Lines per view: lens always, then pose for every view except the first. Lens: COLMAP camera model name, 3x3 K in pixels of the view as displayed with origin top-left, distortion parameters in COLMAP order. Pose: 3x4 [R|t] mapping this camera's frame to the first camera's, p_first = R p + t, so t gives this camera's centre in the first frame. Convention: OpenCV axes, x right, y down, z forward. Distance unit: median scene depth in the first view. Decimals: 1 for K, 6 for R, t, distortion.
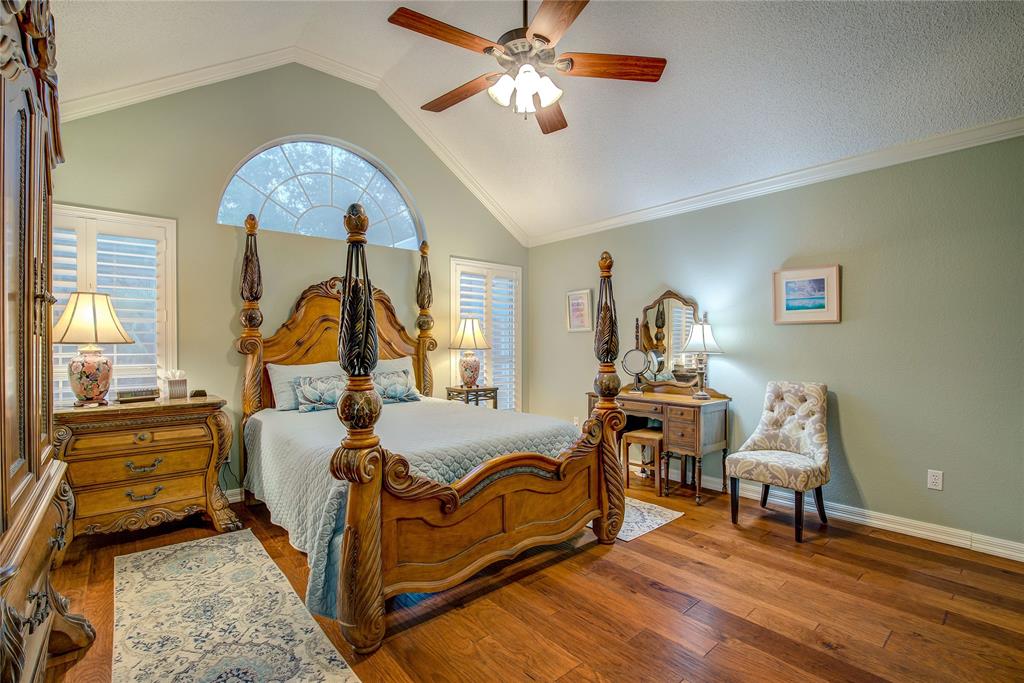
lens RADIAL K [[466.4, 0, 518.5], [0, 466.4, 343.0], [0, 0, 1]] dist [-0.031660, 0.004385]
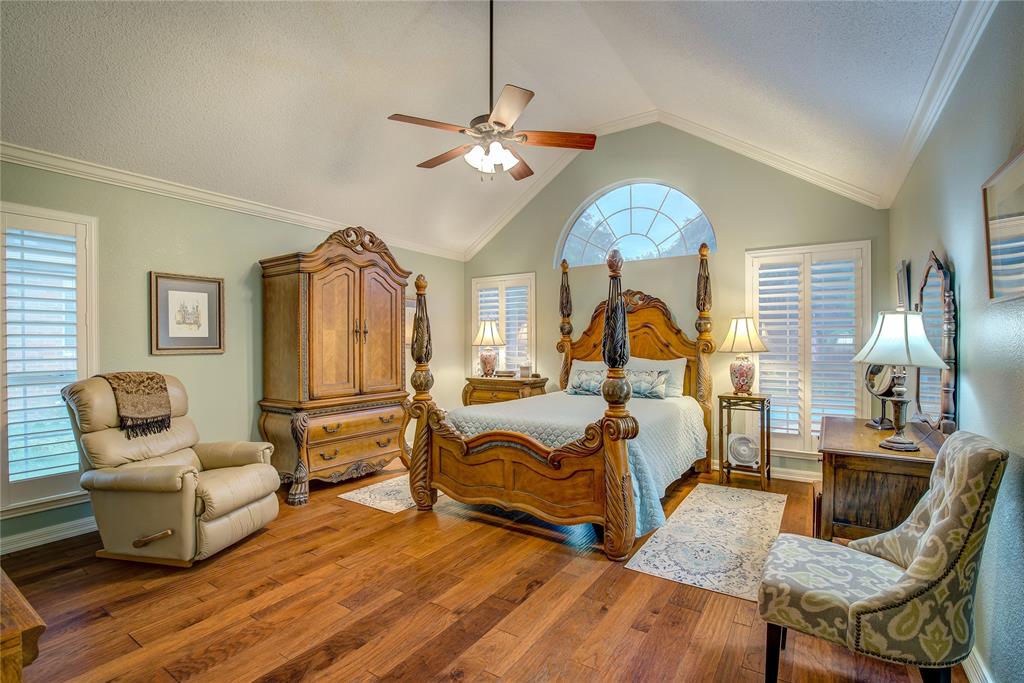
lens RADIAL K [[466.4, 0, 518.4], [0, 466.4, 343.2], [0, 0, 1]] dist [-0.031660, 0.004385]
pose [[0.270291, -0.002419, -0.962776, 0.839499], [0.001402, 0.999997, -0.002118, -0.003709], [0.962778, -0.000778, 0.270294, 0.450015]]
